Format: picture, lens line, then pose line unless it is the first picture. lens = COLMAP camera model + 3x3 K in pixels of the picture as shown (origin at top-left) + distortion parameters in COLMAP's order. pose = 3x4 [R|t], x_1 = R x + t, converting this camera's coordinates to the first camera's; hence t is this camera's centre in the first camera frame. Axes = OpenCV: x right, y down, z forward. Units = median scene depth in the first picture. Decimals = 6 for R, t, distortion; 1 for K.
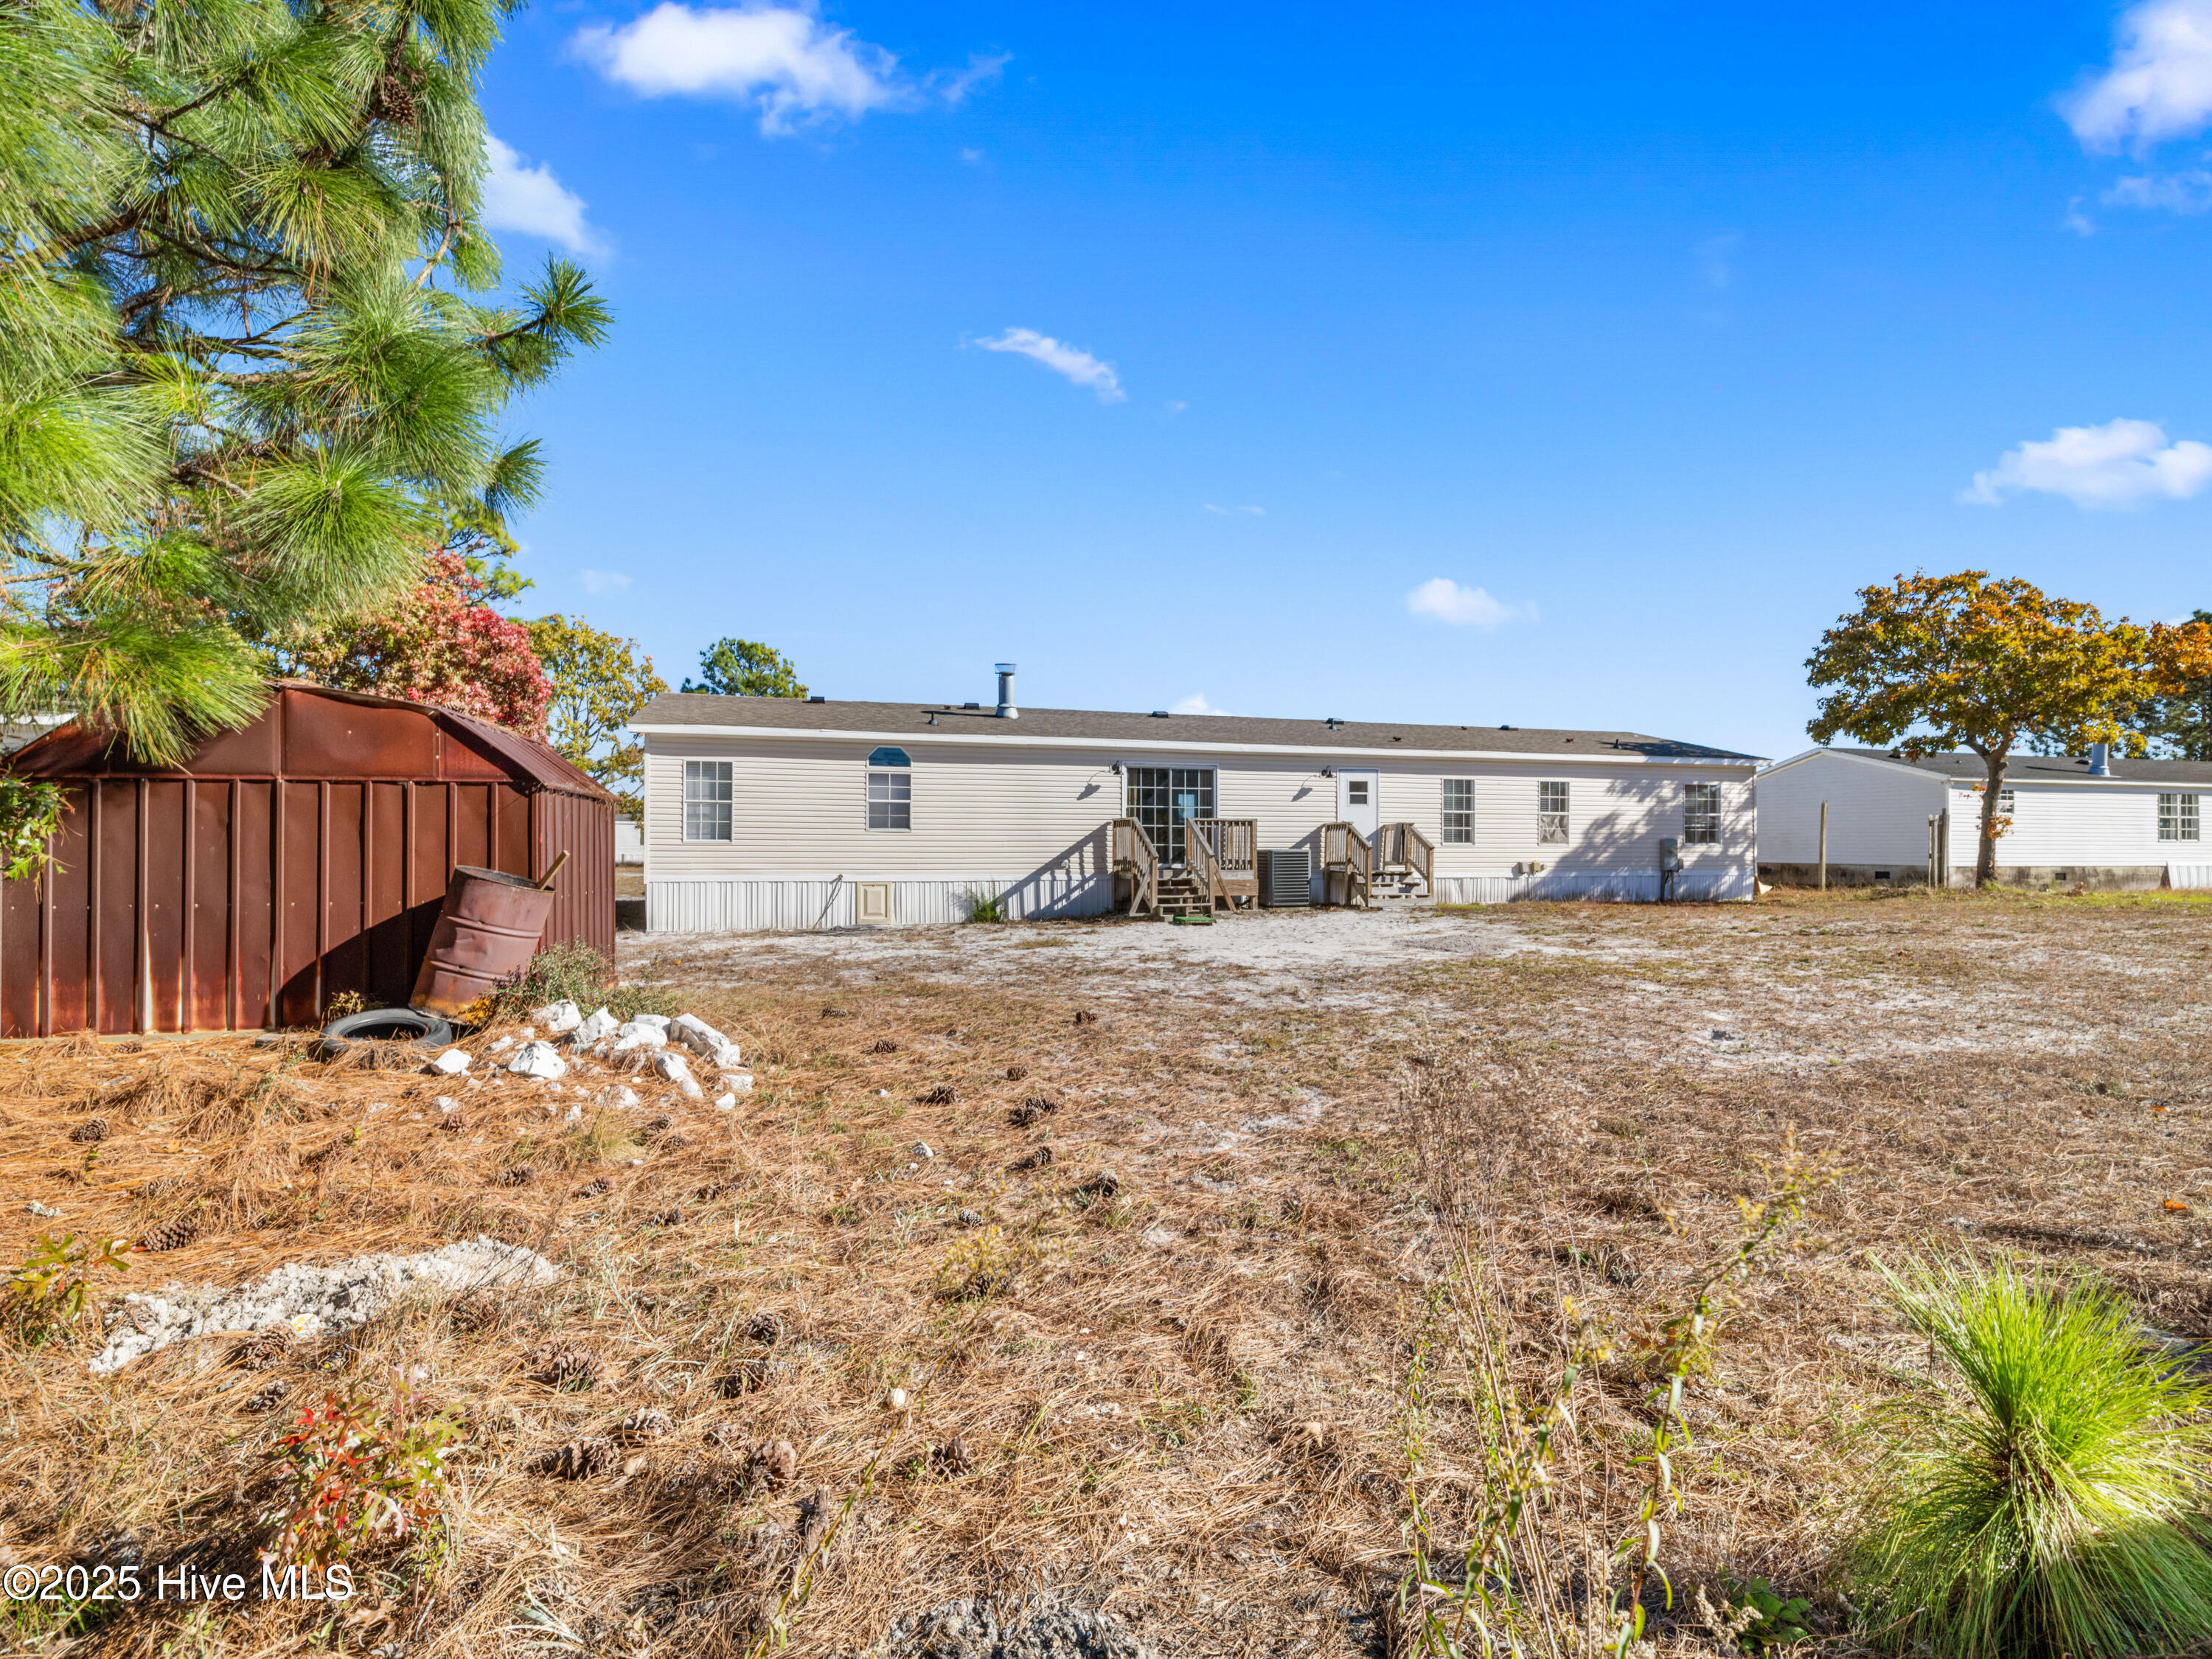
lens RADIAL K [[1027.5, 0, 1116.7], [0, 1027.5, 829.7], [0, 0, 1]] dist [-0.007331, 0.001005]
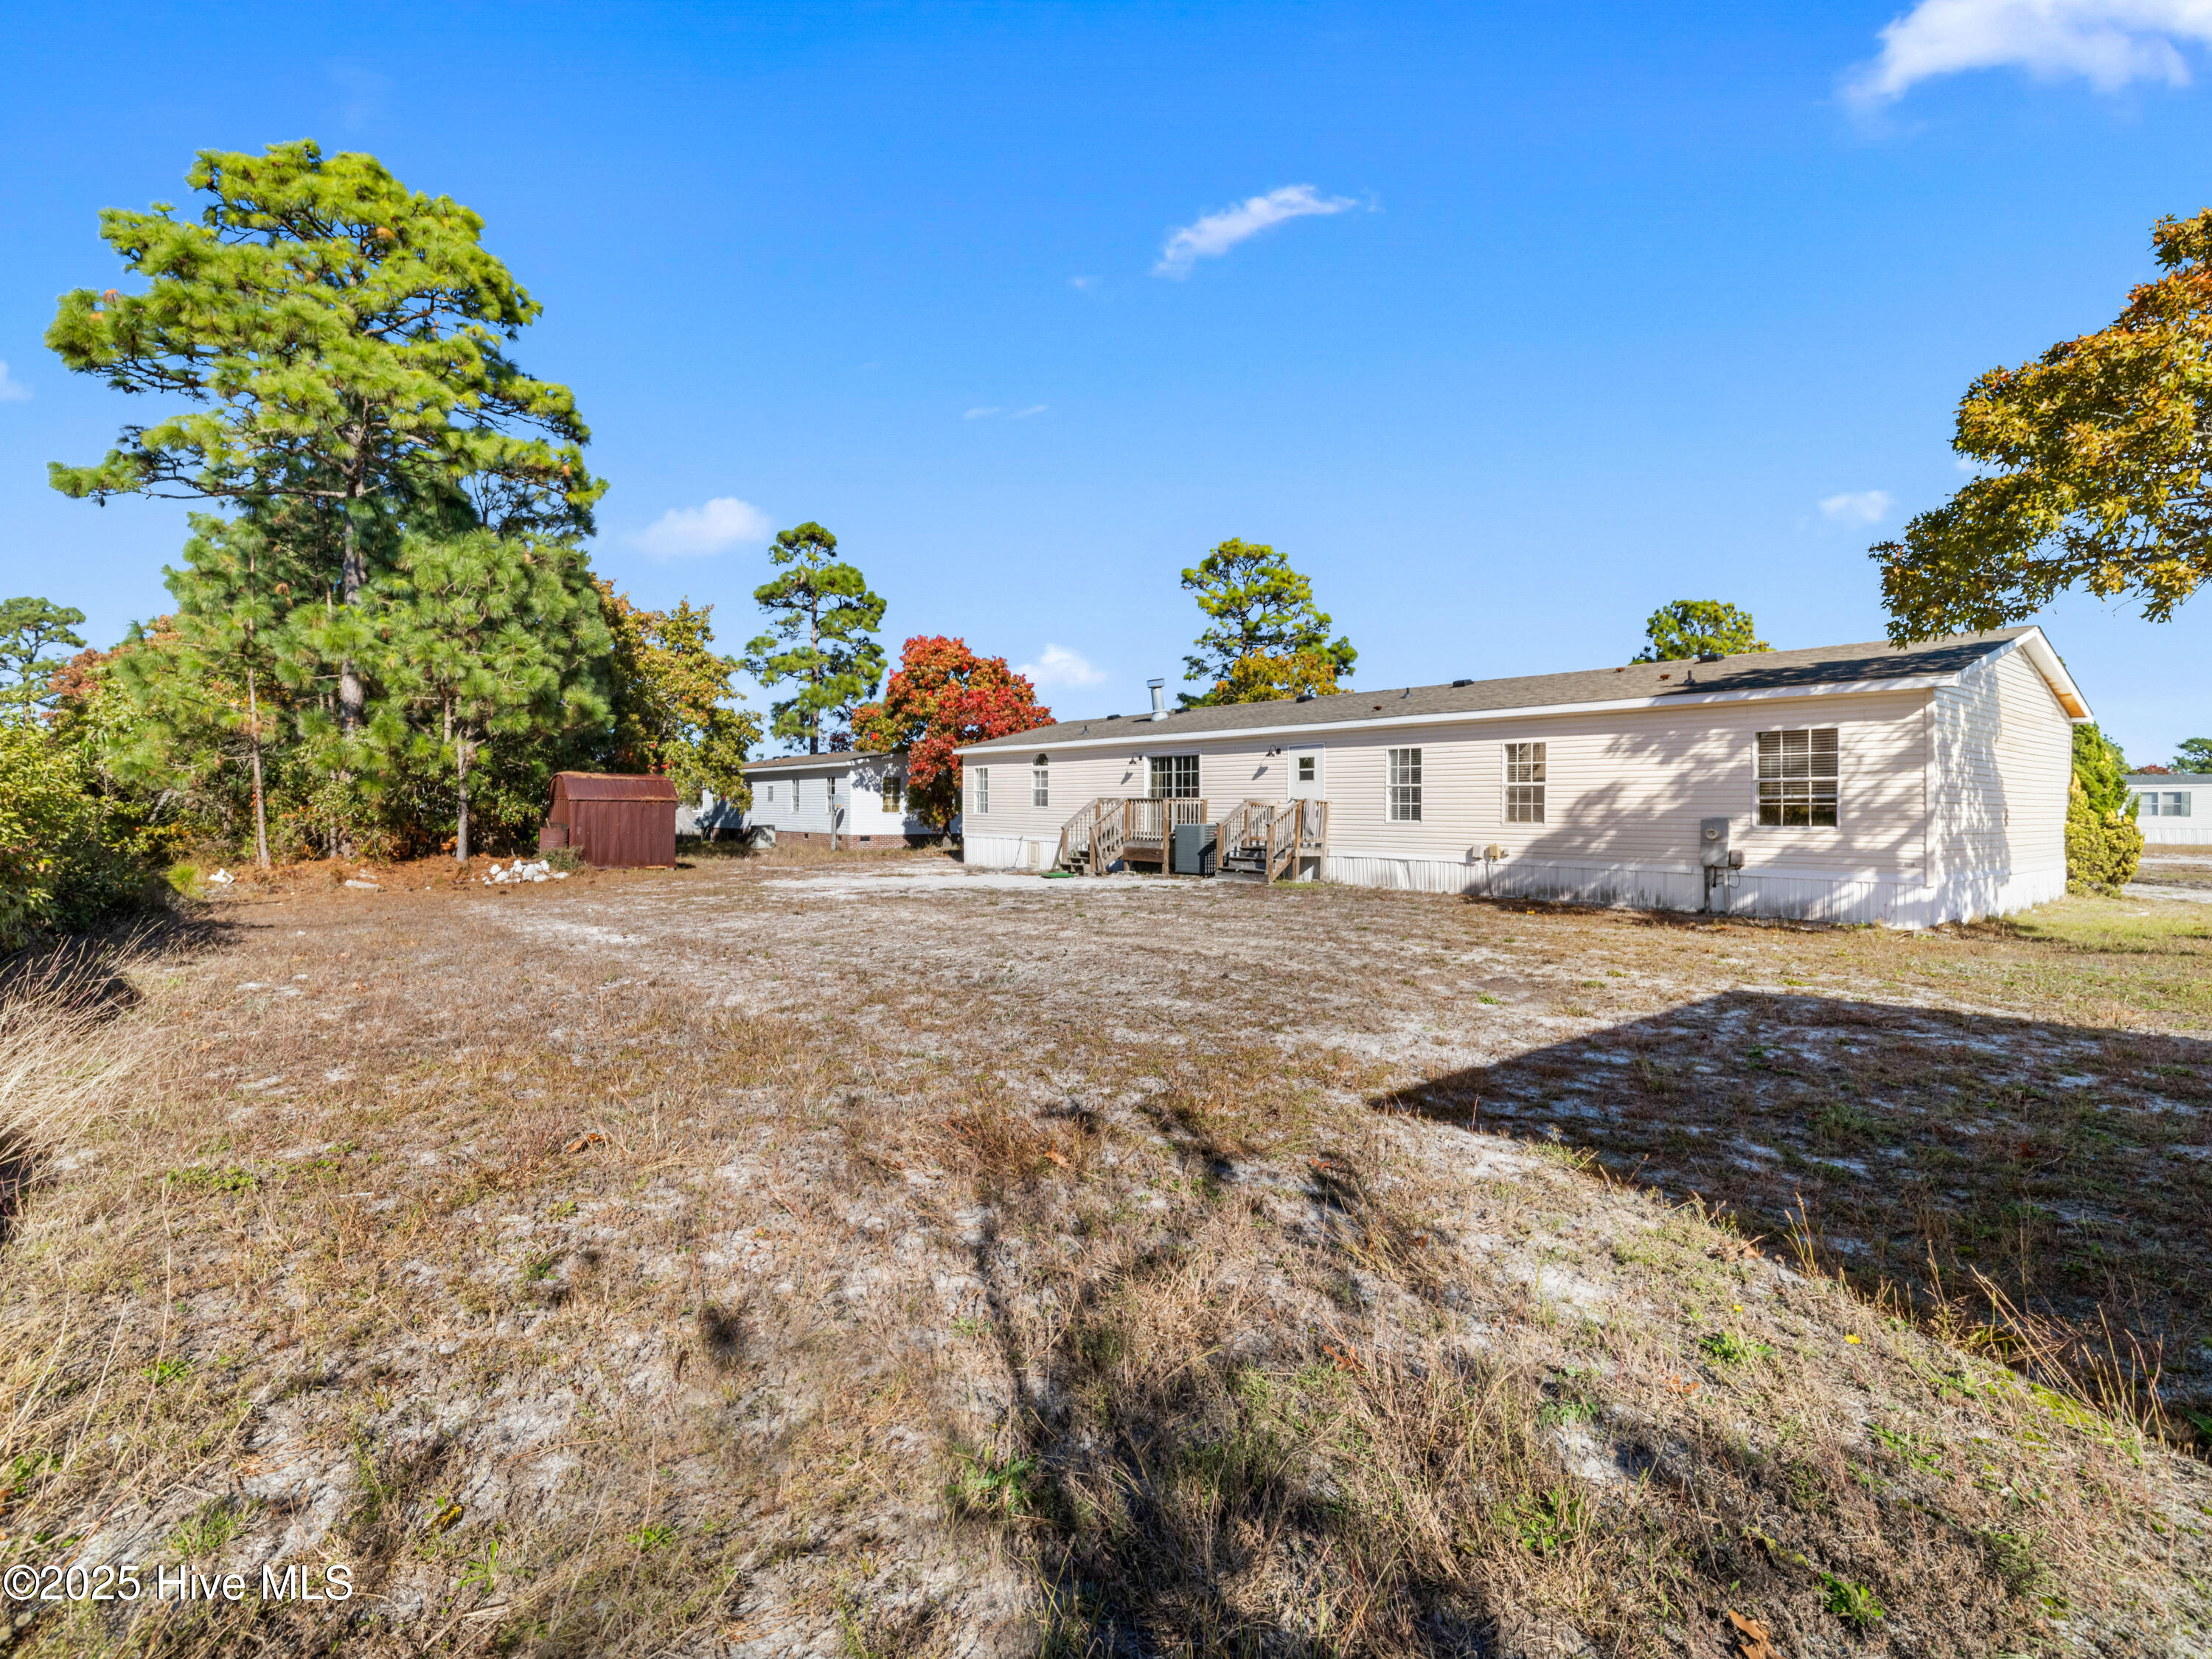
lens RADIAL K [[1027.5, 0, 1106.9], [0, 1027.5, 825.8], [0, 0, 1]] dist [-0.007331, 0.001005]
pose [[0.396079, 0.014579, -0.918101, 1.041583], [0.001240, 0.999865, 0.016413, 0.002309], [0.918216, -0.007639, 0.396007, 0.414754]]
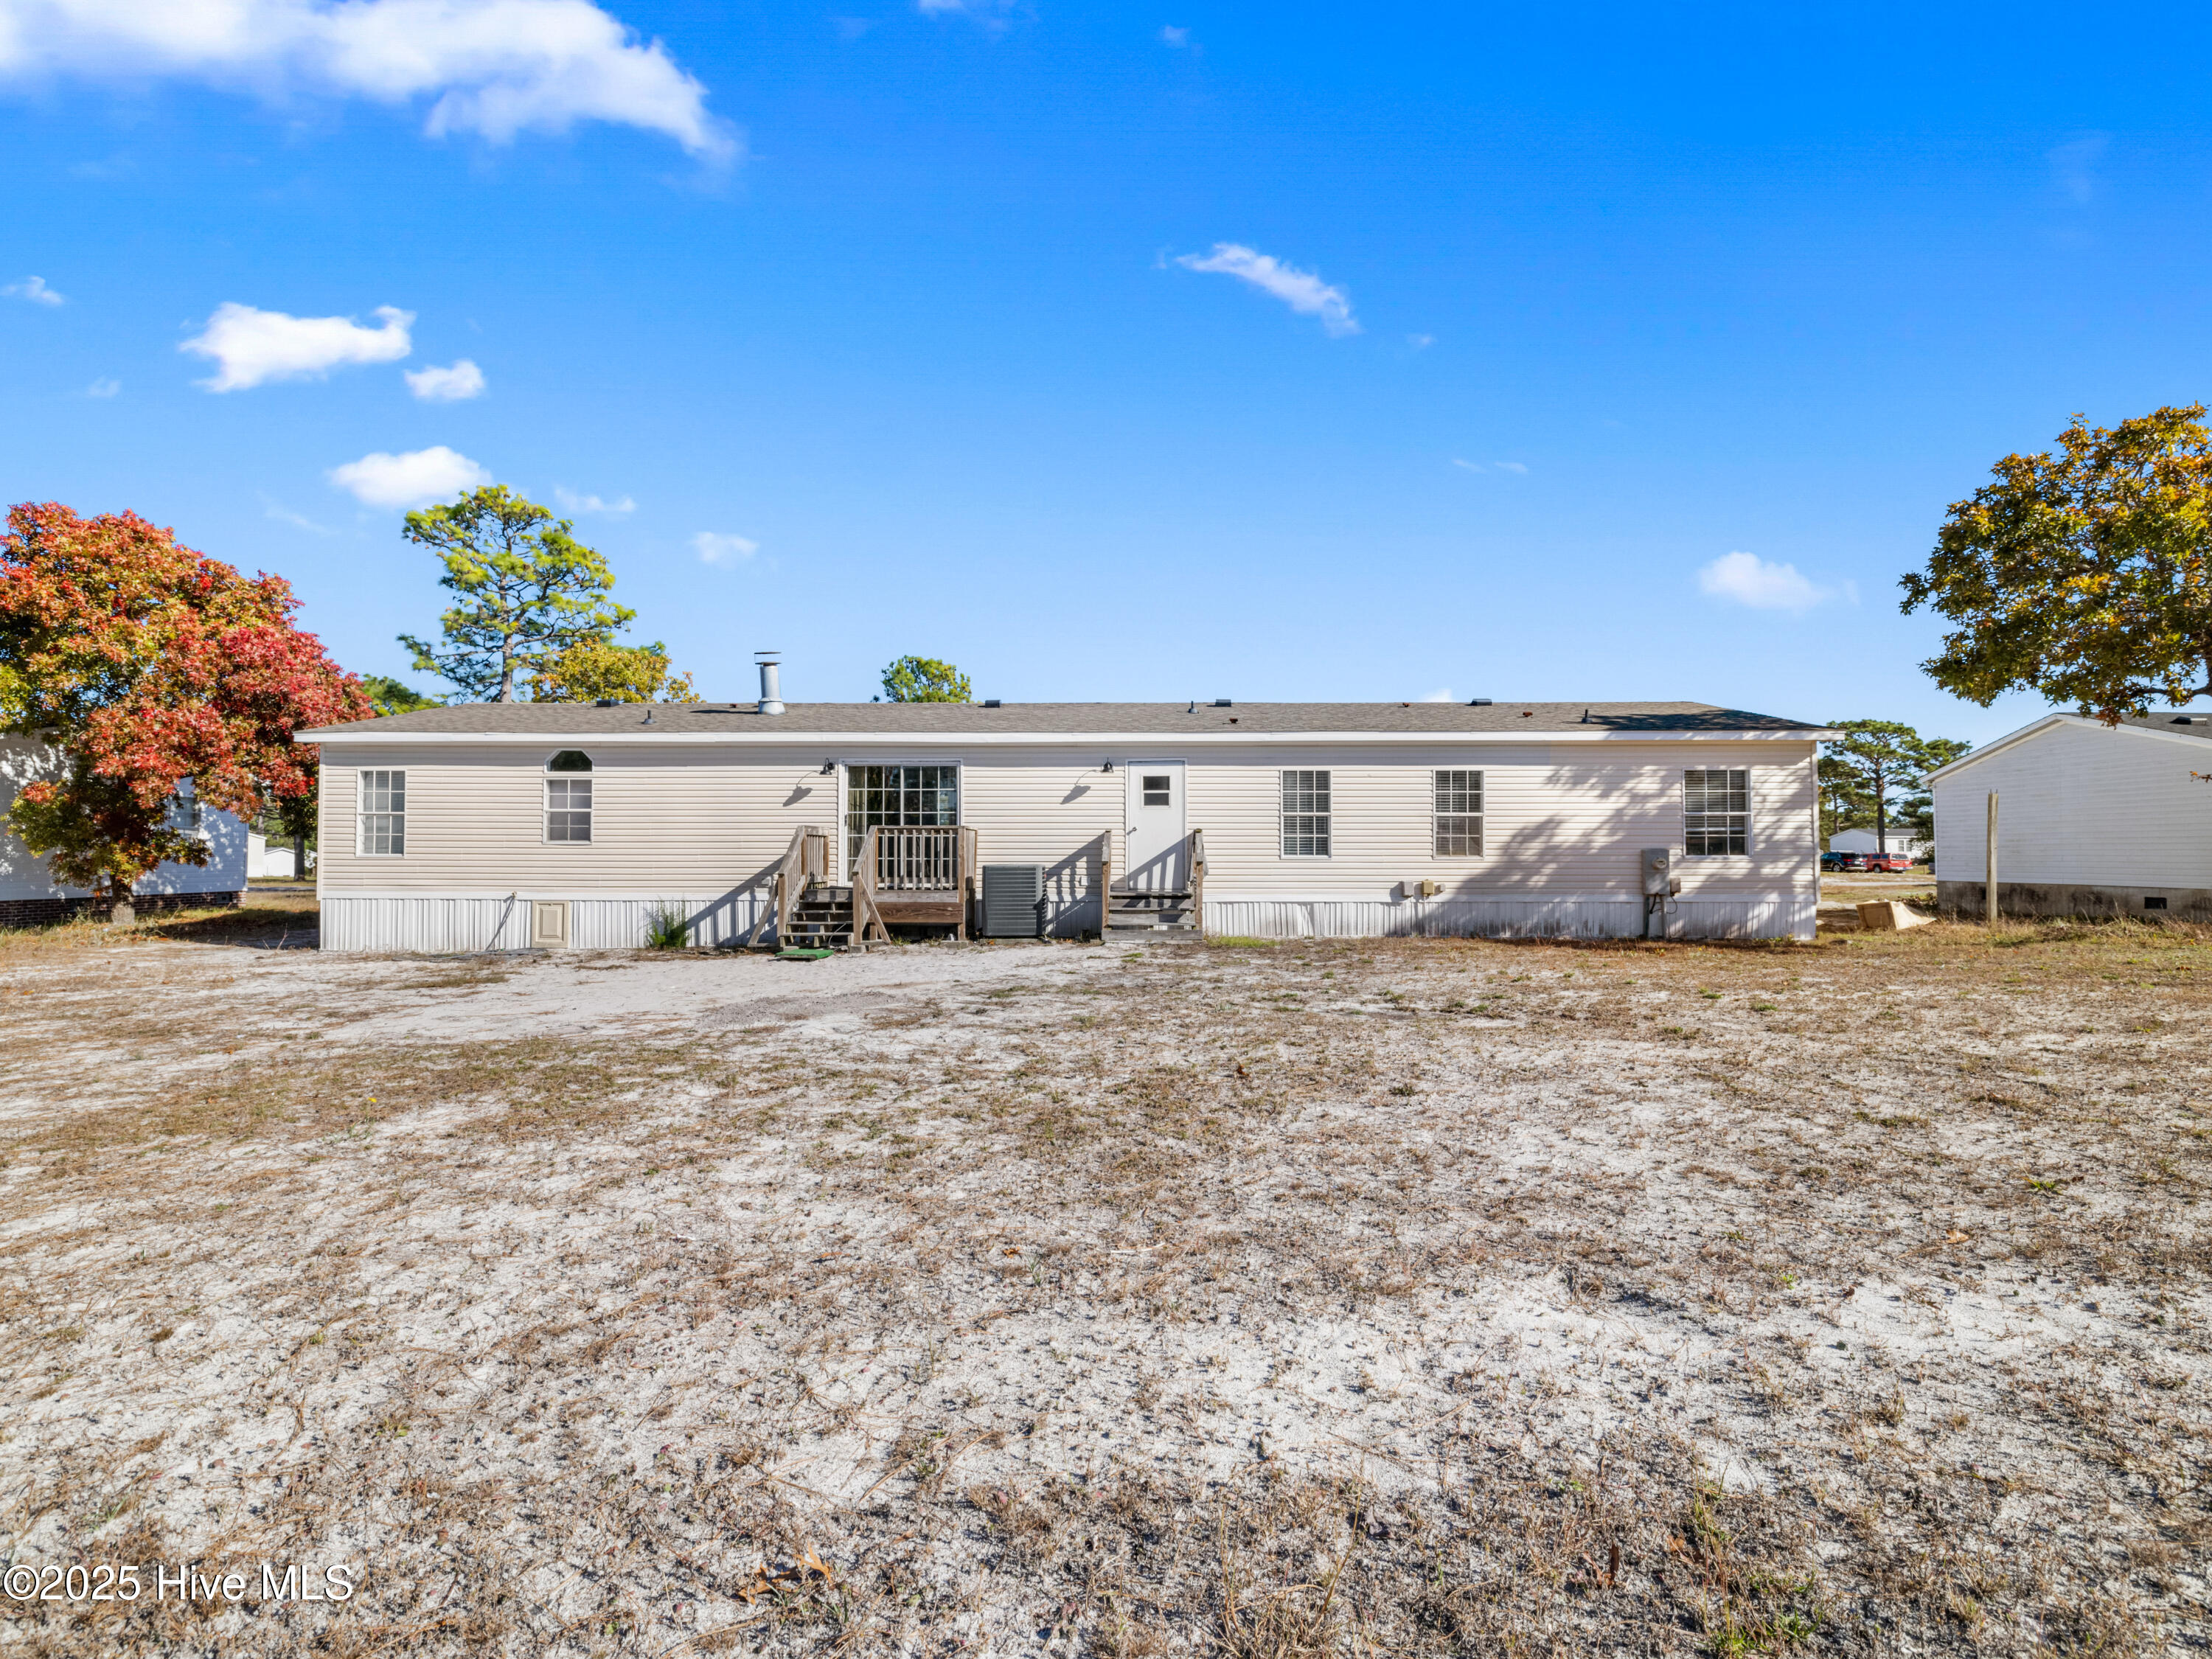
lens RADIAL K [[1027.5, 0, 1094.9], [0, 1027.5, 840.6], [0, 0, 1]] dist [-0.007331, 0.001005]
pose [[0.956324, -0.007390, -0.292214, 0.403647], [0.004726, 0.999941, -0.009821, 0.007958], [0.292269, 0.008011, 0.956302, 0.242926]]
